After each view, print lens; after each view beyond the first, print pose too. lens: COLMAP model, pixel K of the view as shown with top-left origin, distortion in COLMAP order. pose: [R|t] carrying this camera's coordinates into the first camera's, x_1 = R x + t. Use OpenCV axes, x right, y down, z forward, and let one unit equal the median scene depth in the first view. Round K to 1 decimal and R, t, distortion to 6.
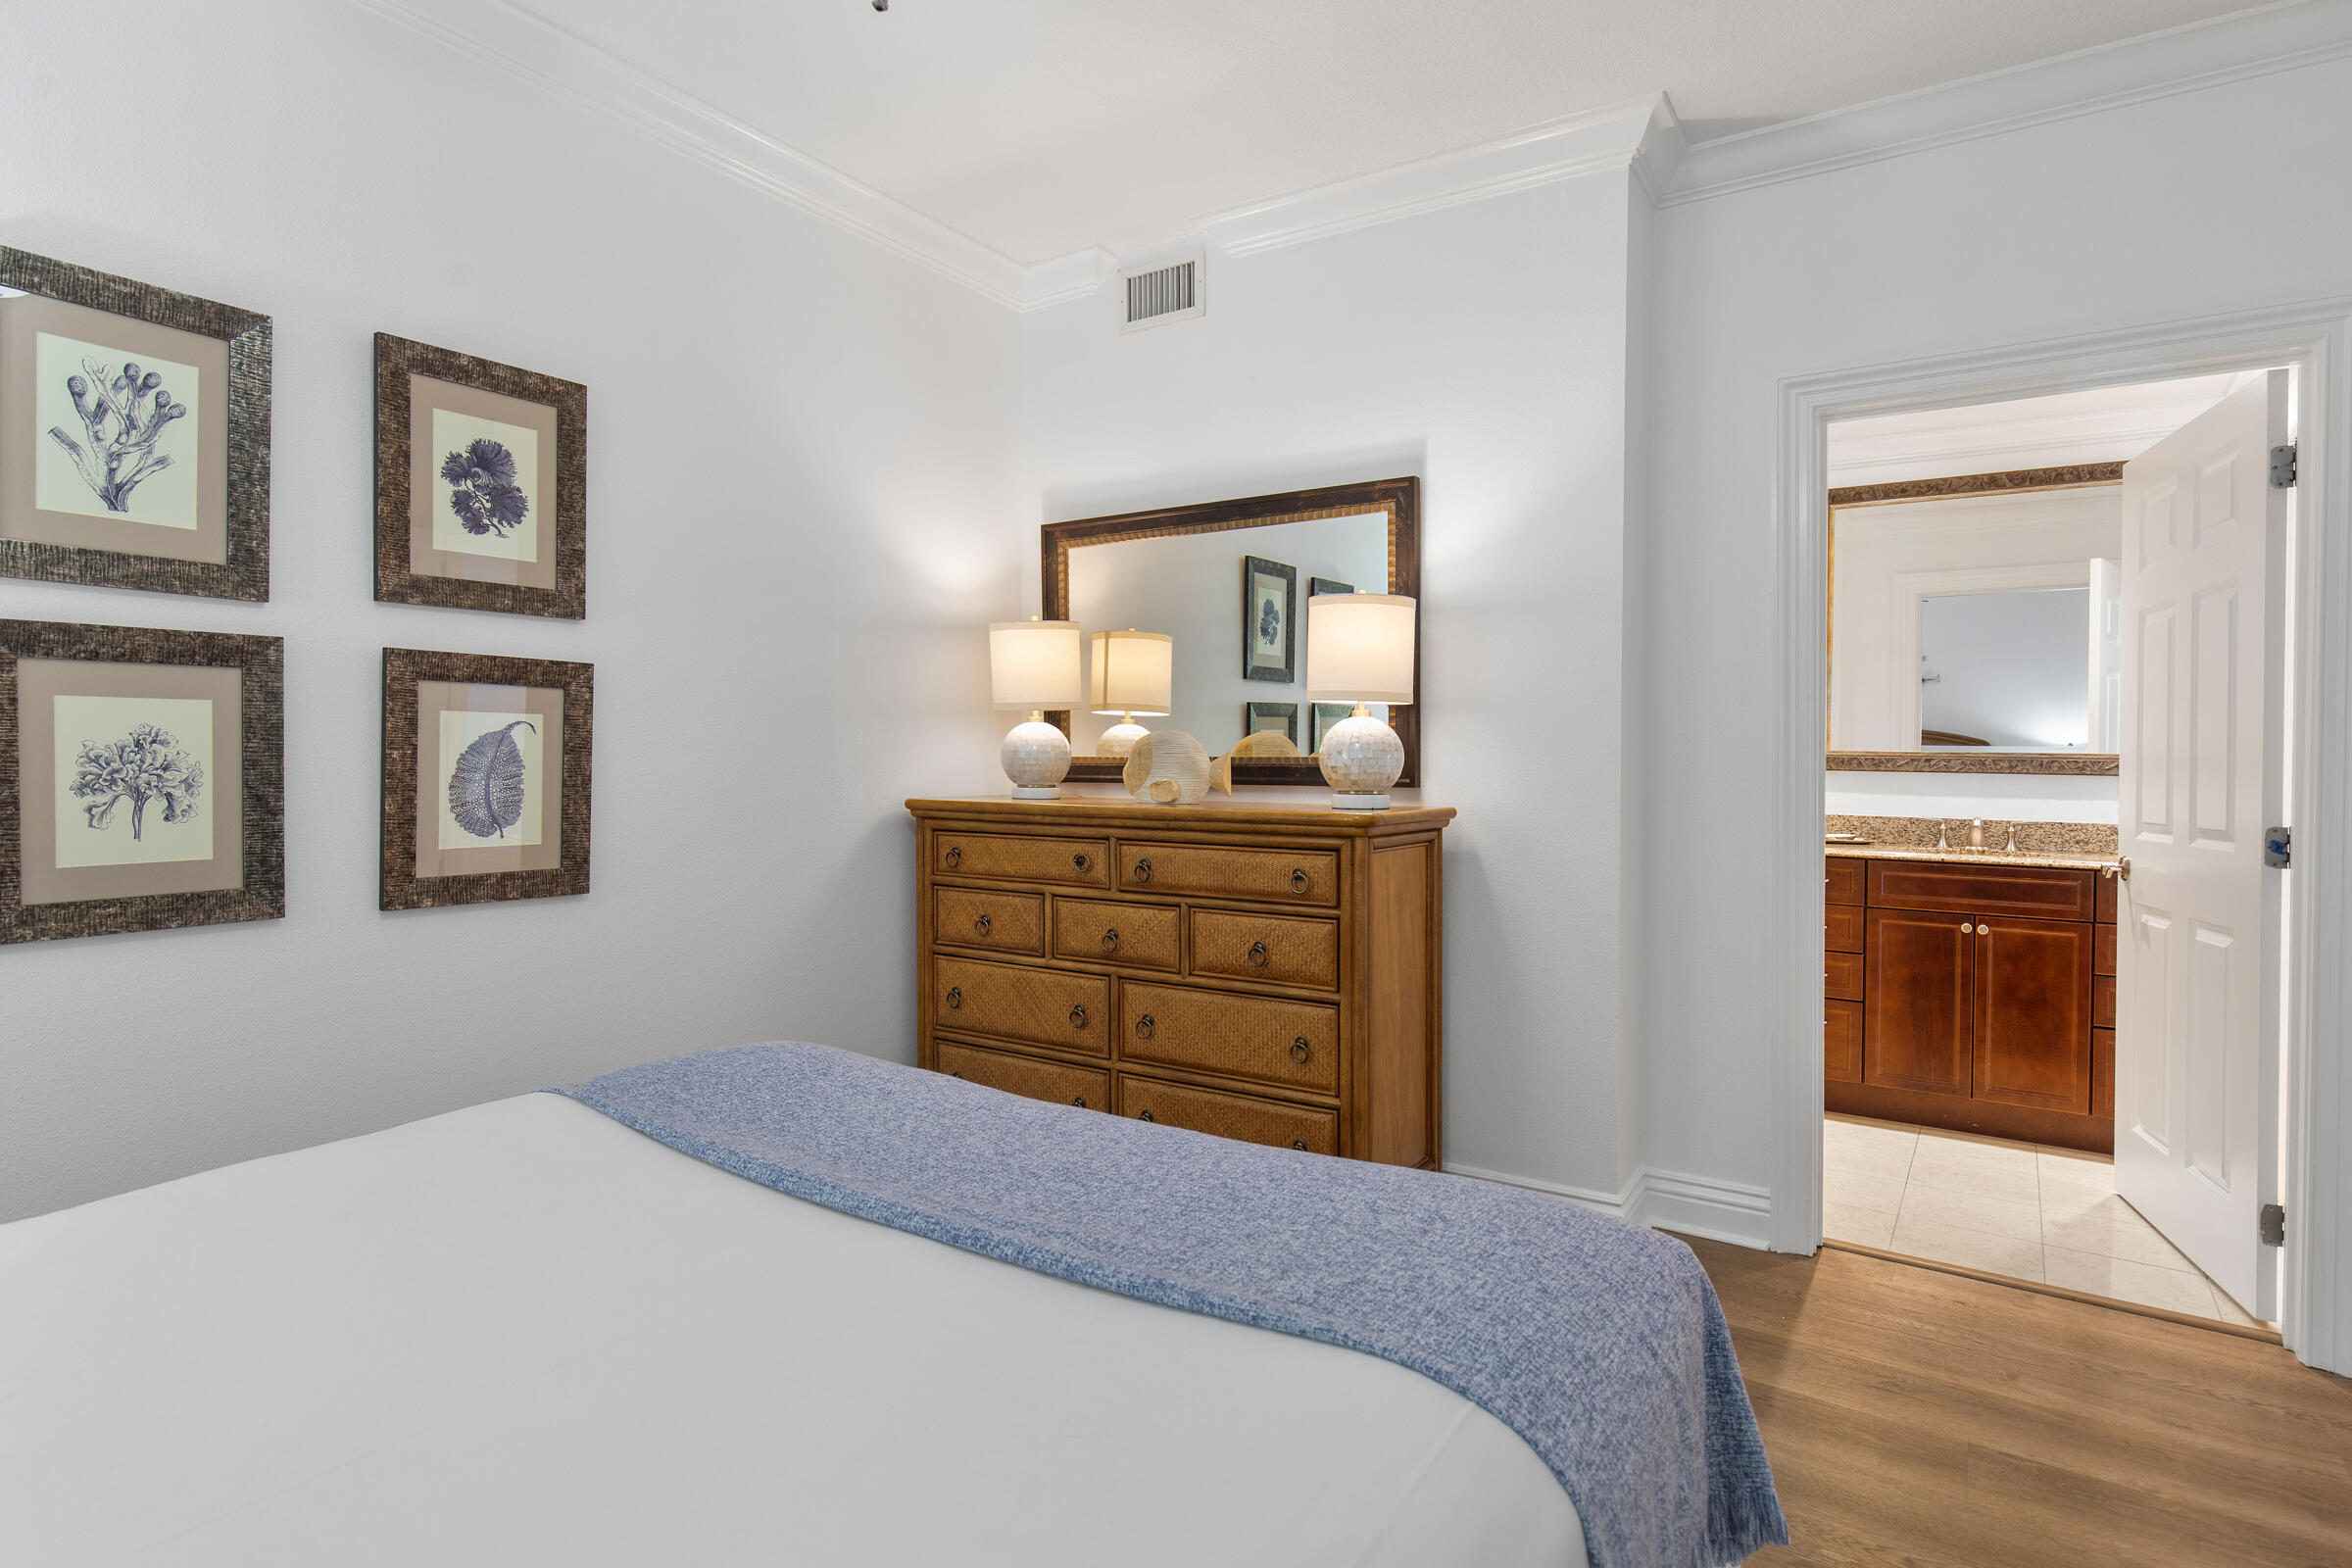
lens RADIAL K [[1268.3, 0, 1172.8], [0, 1268.3, 769.6], [0, 0, 1]] dist [0.002667, 0.000324]
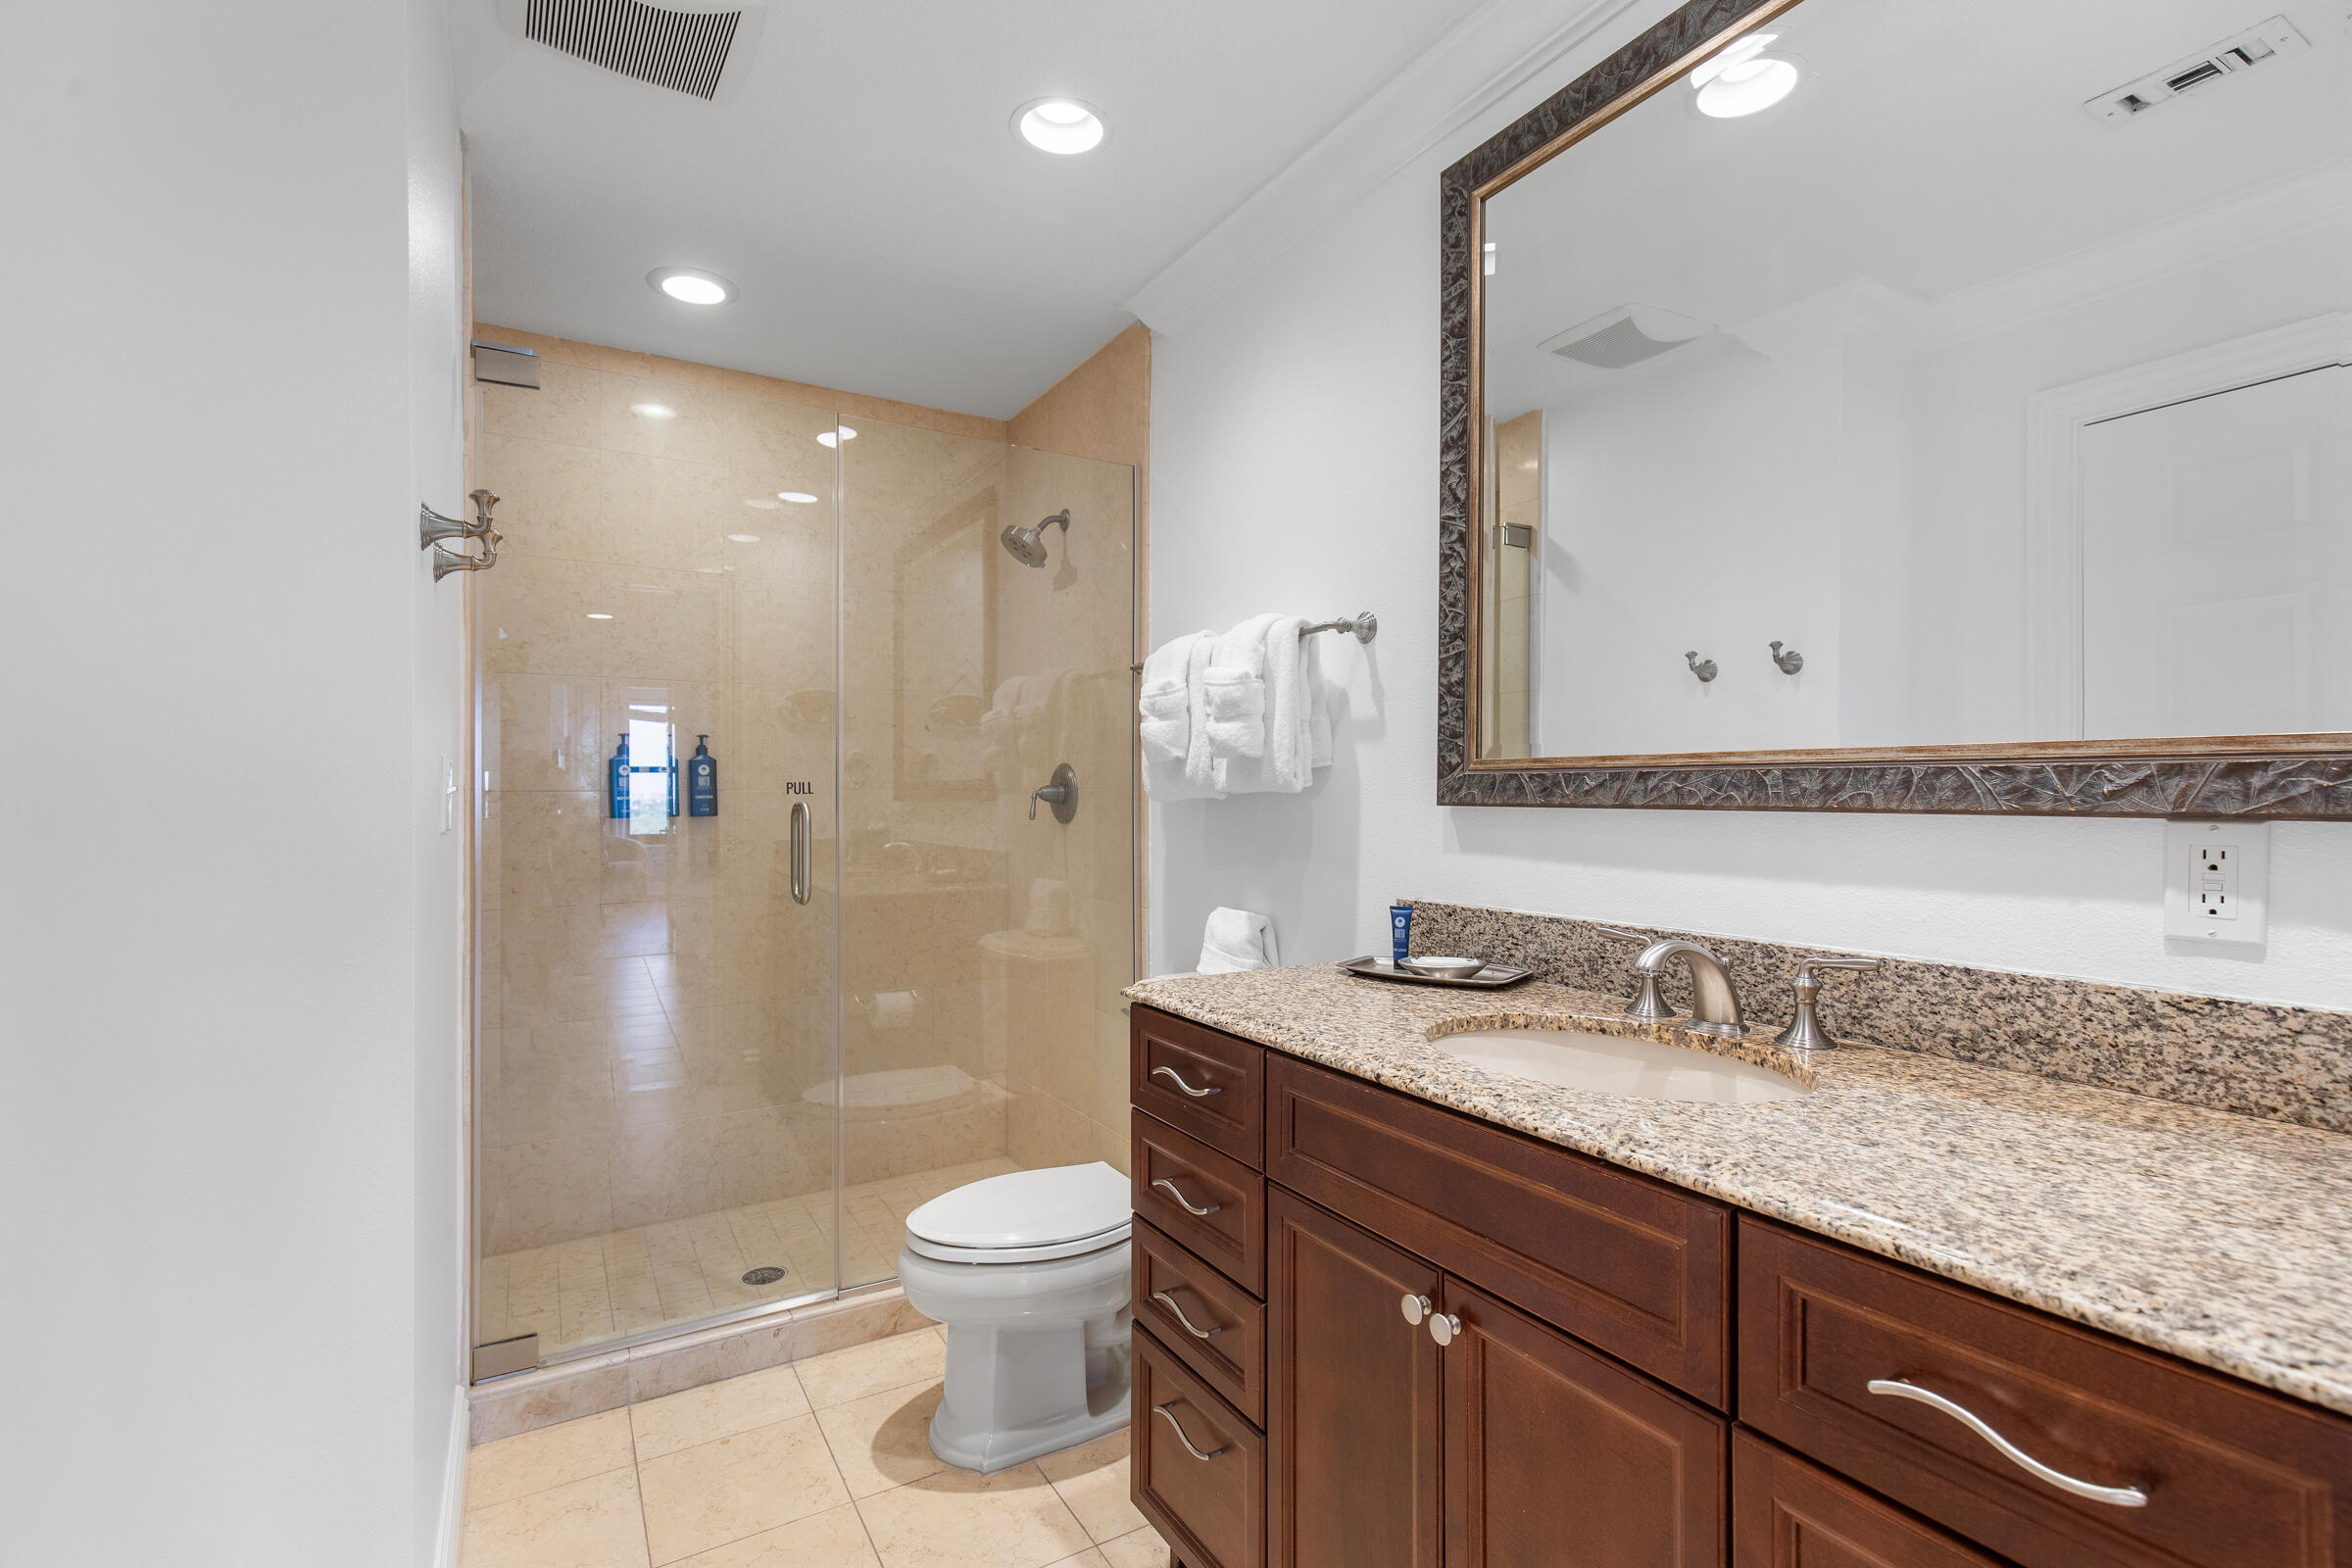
lens RADIAL K [[1091.3, 0, 1180.9], [0, 1091.3, 800.0], [0, 0, 1]] dist [0.000615, 0.000026]
pose [[0.912927, -0.004694, -0.408095, 0.620885], [-0.000143, 0.999930, -0.011822, 0.003685], [0.408122, 0.010851, 0.912863, 0.667316]]
